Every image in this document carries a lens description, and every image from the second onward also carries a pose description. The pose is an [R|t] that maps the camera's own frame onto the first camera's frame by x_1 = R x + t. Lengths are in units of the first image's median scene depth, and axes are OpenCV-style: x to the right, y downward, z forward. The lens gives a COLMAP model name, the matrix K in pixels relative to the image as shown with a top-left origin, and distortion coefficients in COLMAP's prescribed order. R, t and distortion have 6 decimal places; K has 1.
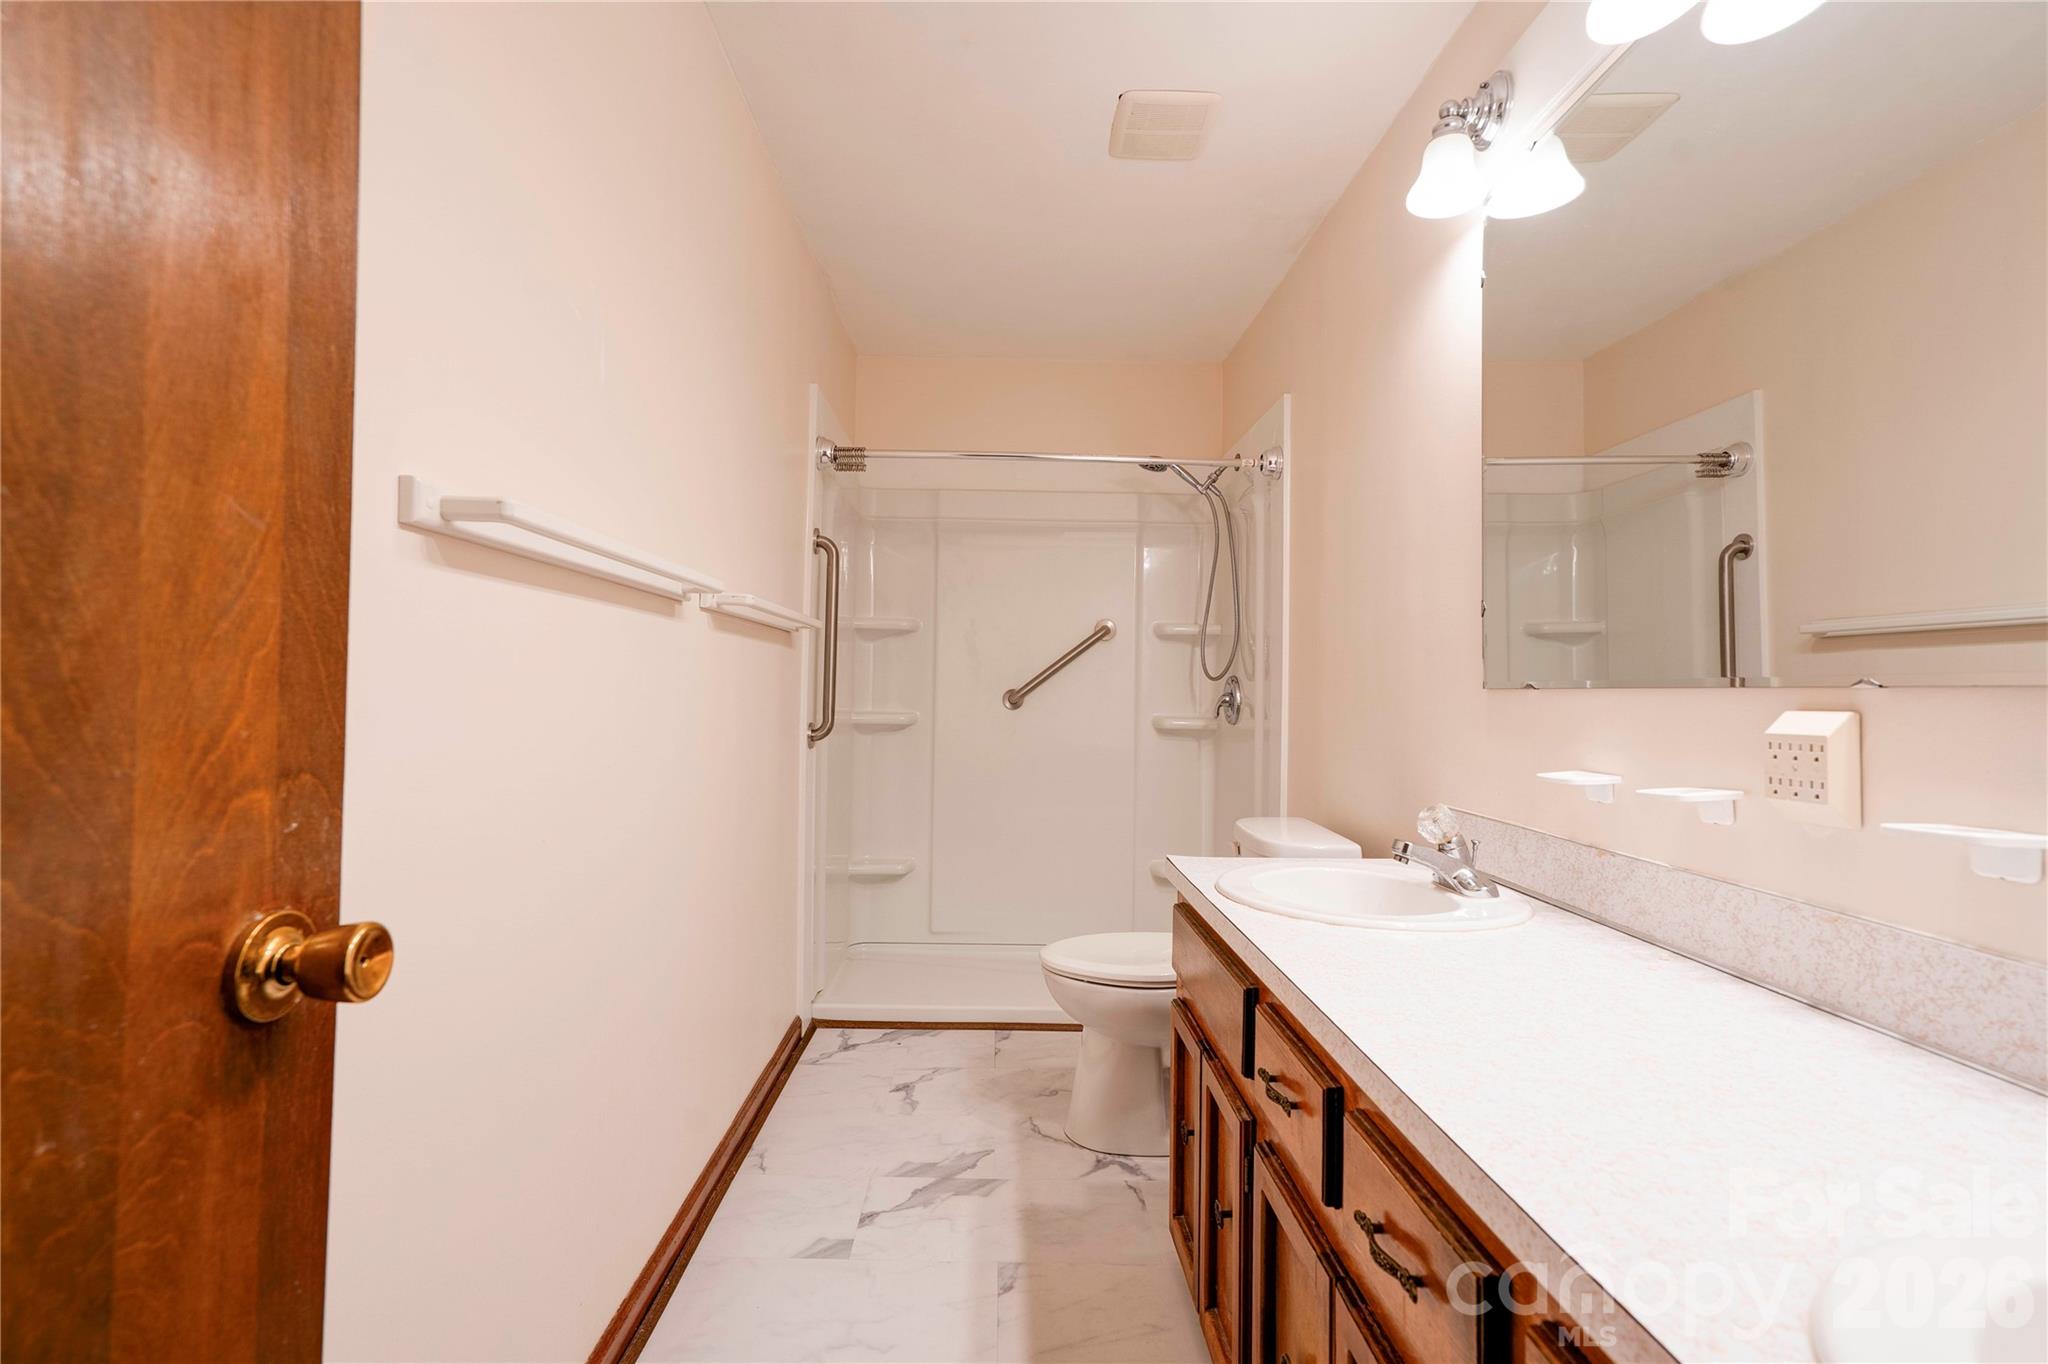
lens RADIAL K [[923.8, 0, 1031.2], [0, 923.8, 675.9], [0, 0, 1]] dist [-0.003048, 0.009395]
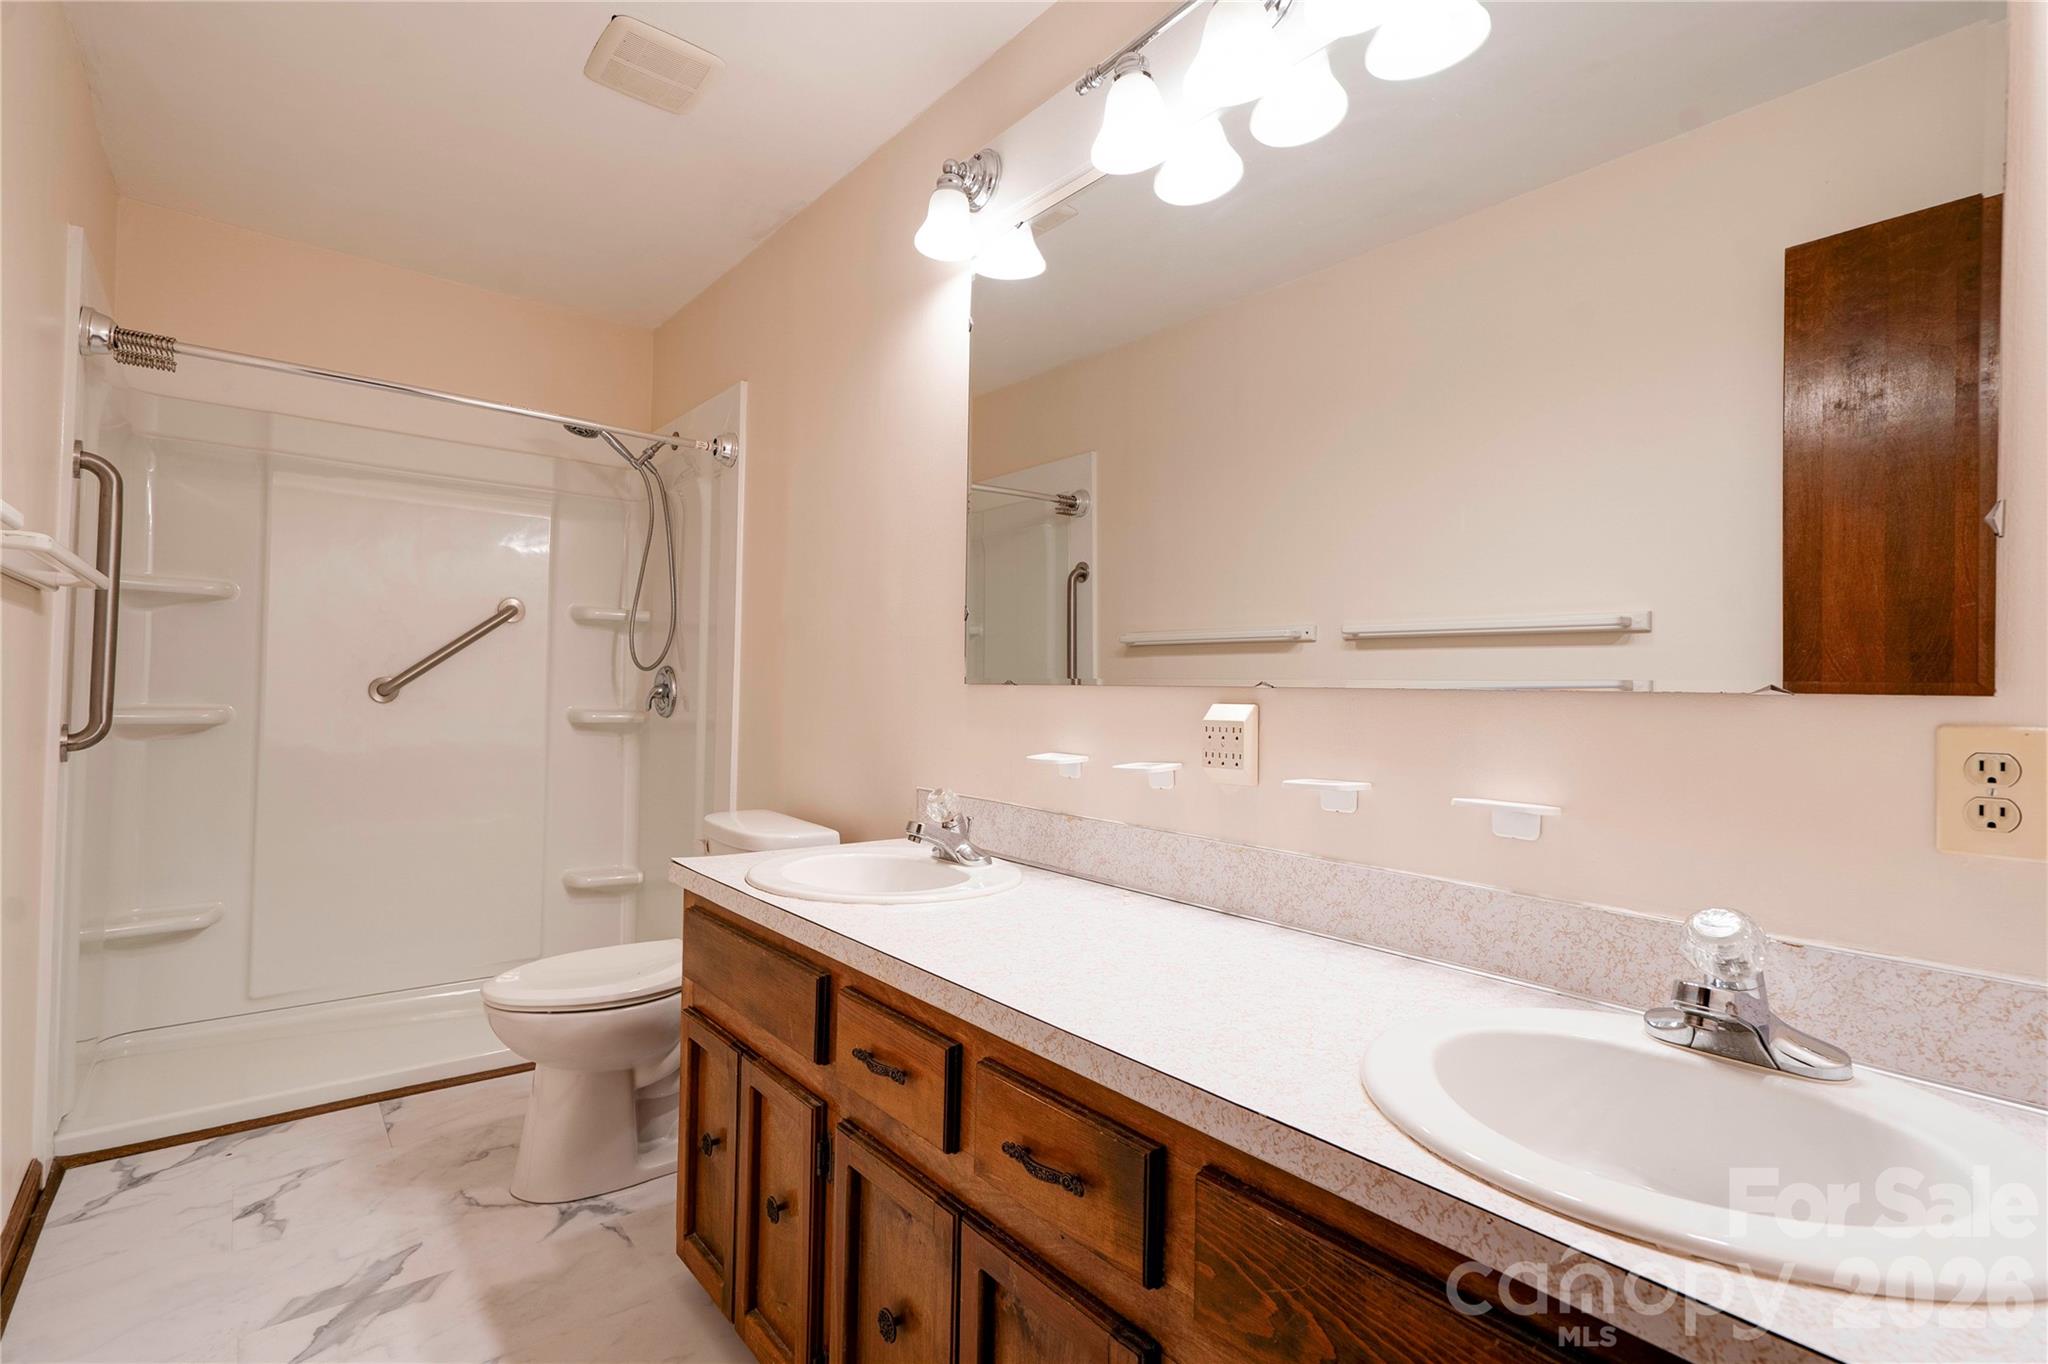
lens RADIAL K [[940.6, 0, 1015.4], [0, 940.6, 677.1], [0, 0, 1]] dist [-0.002354, 0.009830]
pose [[0.800984, 0.011474, 0.598576, -0.114628], [-0.018923, 0.999802, 0.006157, -0.002230], [-0.598387, -0.016259, 0.801042, 0.022354]]
